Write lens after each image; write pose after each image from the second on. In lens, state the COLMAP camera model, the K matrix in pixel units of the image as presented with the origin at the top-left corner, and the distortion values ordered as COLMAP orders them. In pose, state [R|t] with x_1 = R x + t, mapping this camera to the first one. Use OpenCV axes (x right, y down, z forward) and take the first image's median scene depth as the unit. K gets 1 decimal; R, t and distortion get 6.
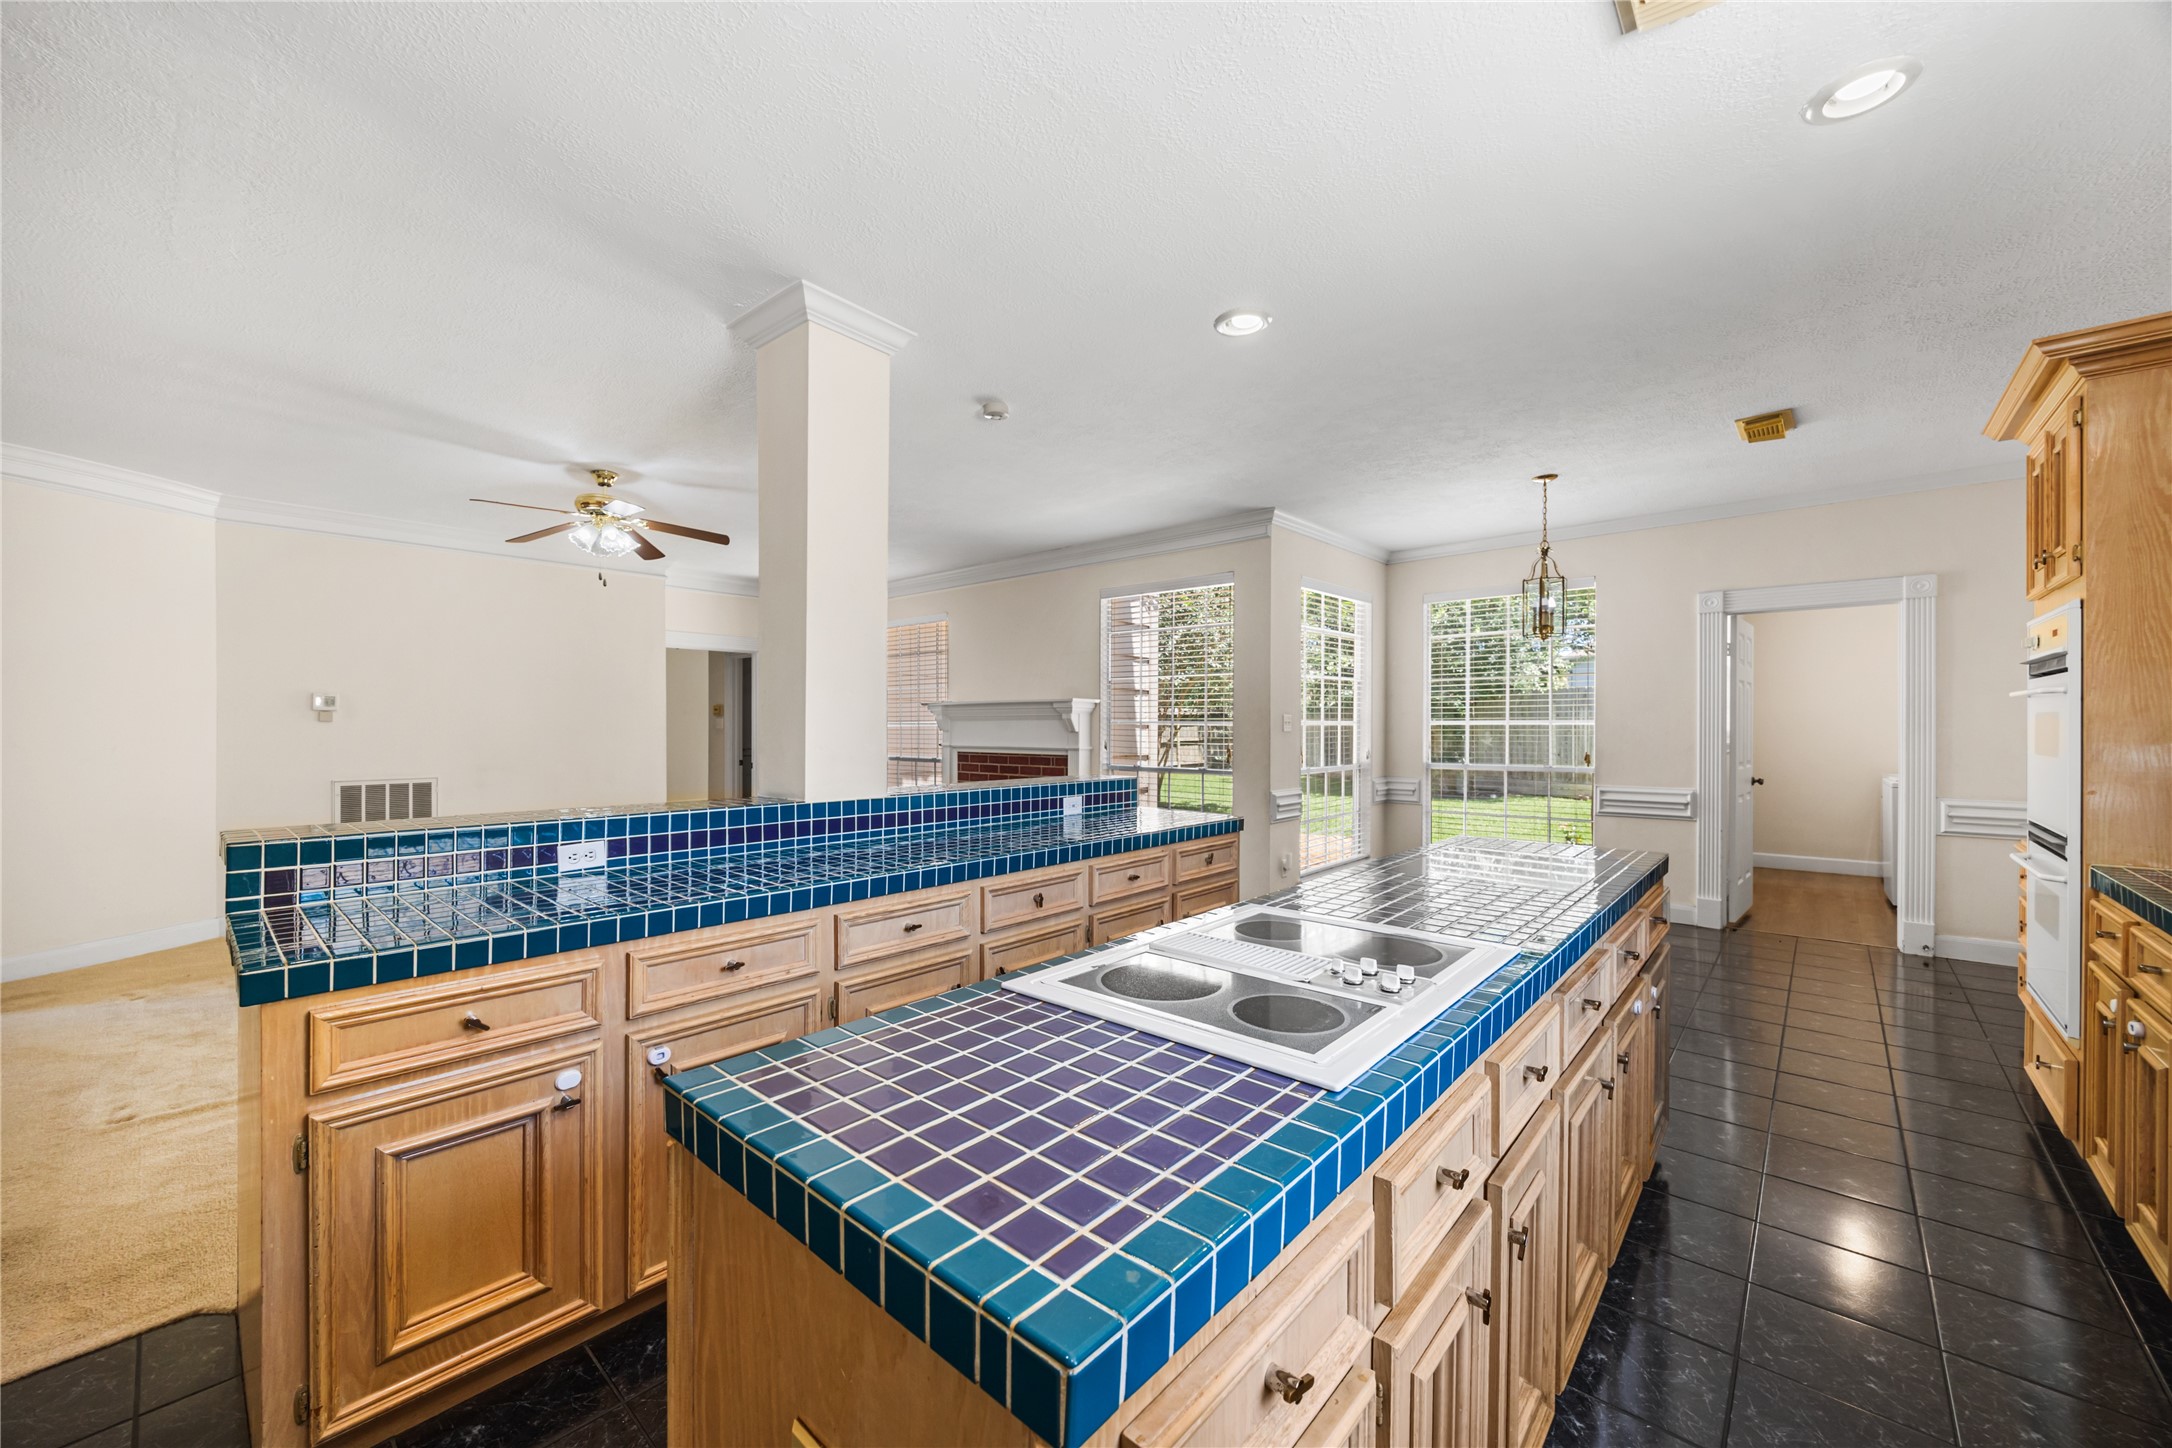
lens RADIAL K [[827.3, 0, 1083.7], [0, 827.3, 722.4], [0, 0, 1]] dist [-0.001699, 0.000728]
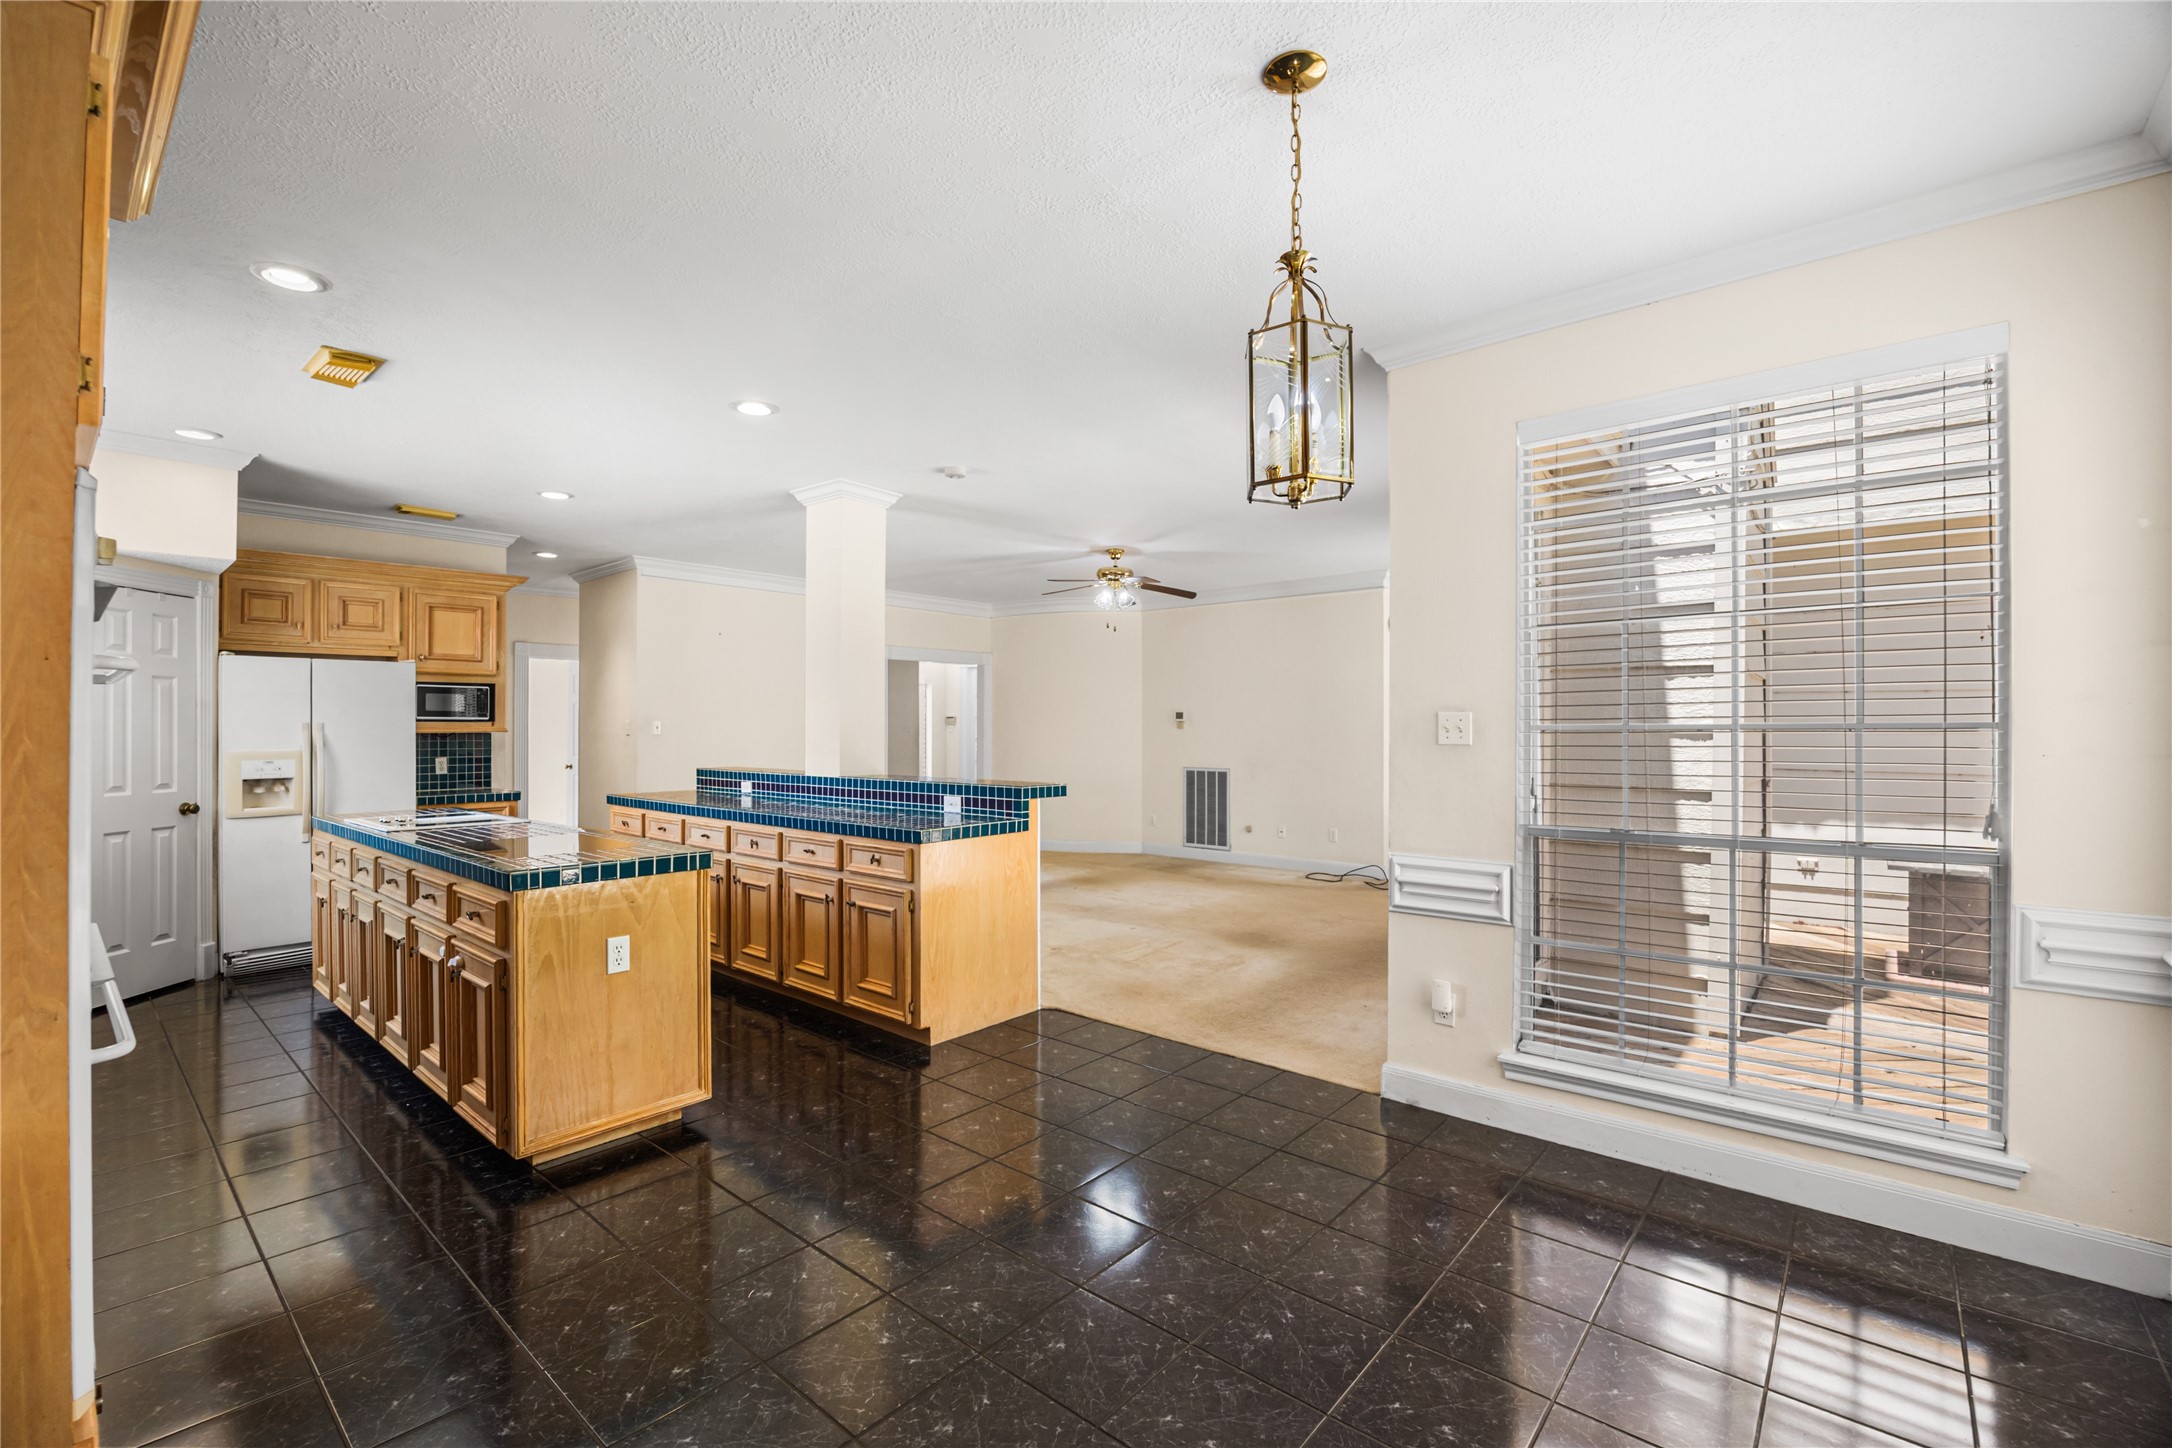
lens RADIAL K [[925.6, 0, 1082.5], [0, 925.6, 718.8], [0, 0, 1]] dist [-0.018091, 0.000523]
pose [[0.000216, -0.012656, -0.999920, 1.230328], [0.004922, 0.999908, -0.012655, -0.000645], [0.999988, -0.004919, 0.000278, 1.140324]]
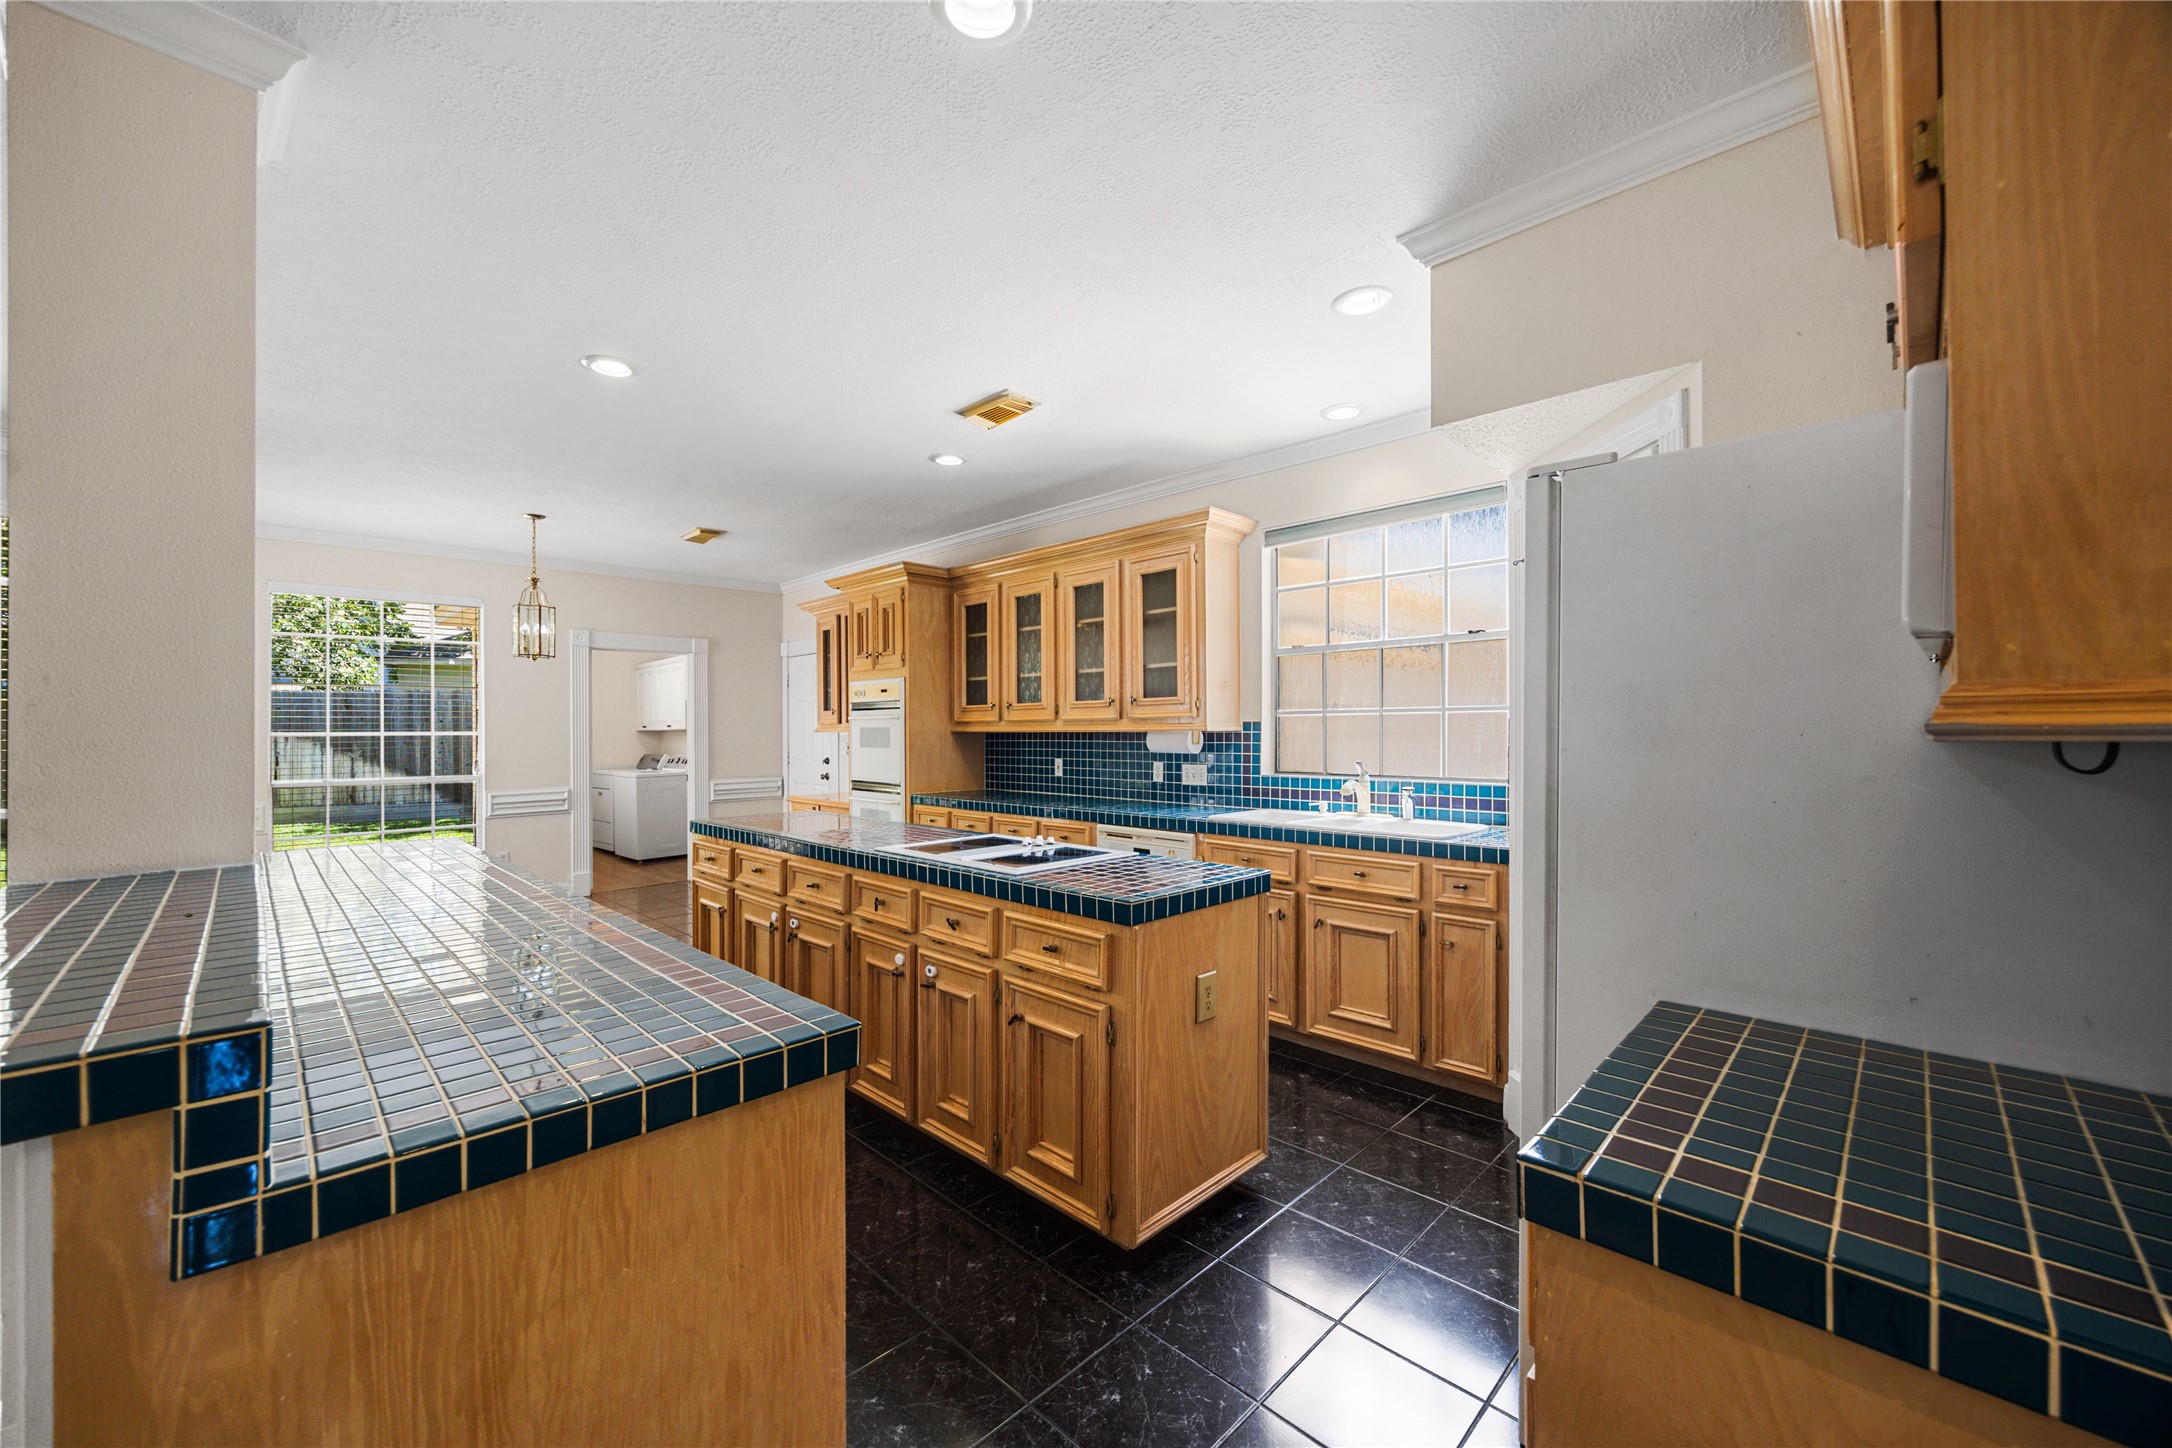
lens RADIAL K [[827.3, 0, 1074.4], [0, 827.3, 742.3], [0, 0, 1]] dist [-0.001699, 0.000728]
pose [[0.068052, -0.017412, 0.997530, -0.650639], [0.003682, 0.999845, 0.017202, -0.007027], [-0.997675, 0.002502, 0.068106, 0.235689]]
